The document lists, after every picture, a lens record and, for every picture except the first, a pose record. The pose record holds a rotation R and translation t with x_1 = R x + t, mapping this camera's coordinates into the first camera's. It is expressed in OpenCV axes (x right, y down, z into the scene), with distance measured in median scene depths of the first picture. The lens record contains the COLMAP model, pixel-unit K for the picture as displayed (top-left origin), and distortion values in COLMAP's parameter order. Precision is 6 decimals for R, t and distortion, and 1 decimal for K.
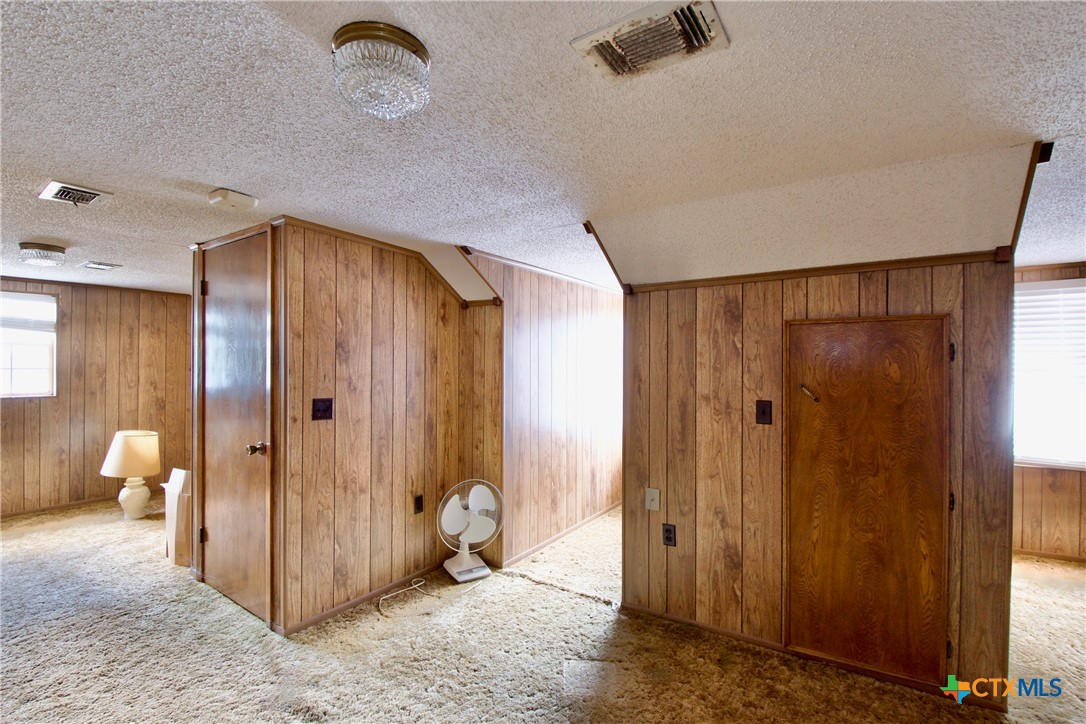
lens RADIAL K [[476.2, 0, 544.4], [0, 476.2, 366.3], [0, 0, 1]] dist [0.016009, -0.021040]
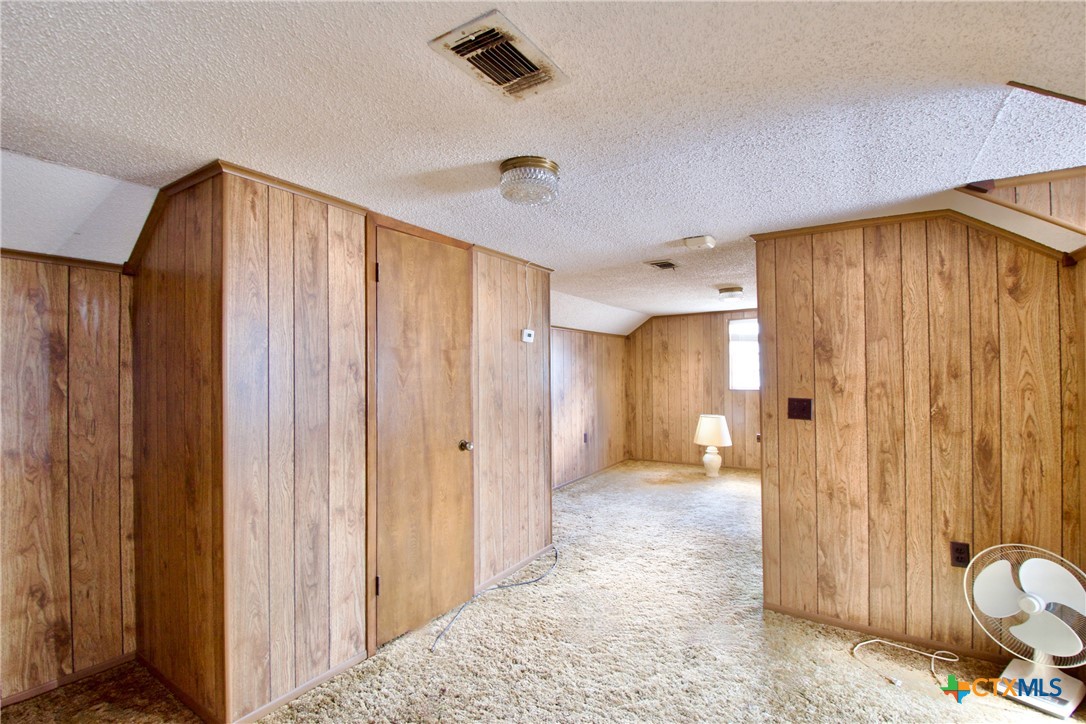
lens RADIAL K [[476.2, 0, 544.4], [0, 476.2, 366.3], [0, 0, 1]] dist [0.016009, -0.021040]
pose [[0.035745, -0.011899, -0.999290, 0.486969], [0.012726, 0.999853, -0.011450, 0.003791], [0.999280, -0.012308, 0.035891, 0.387841]]
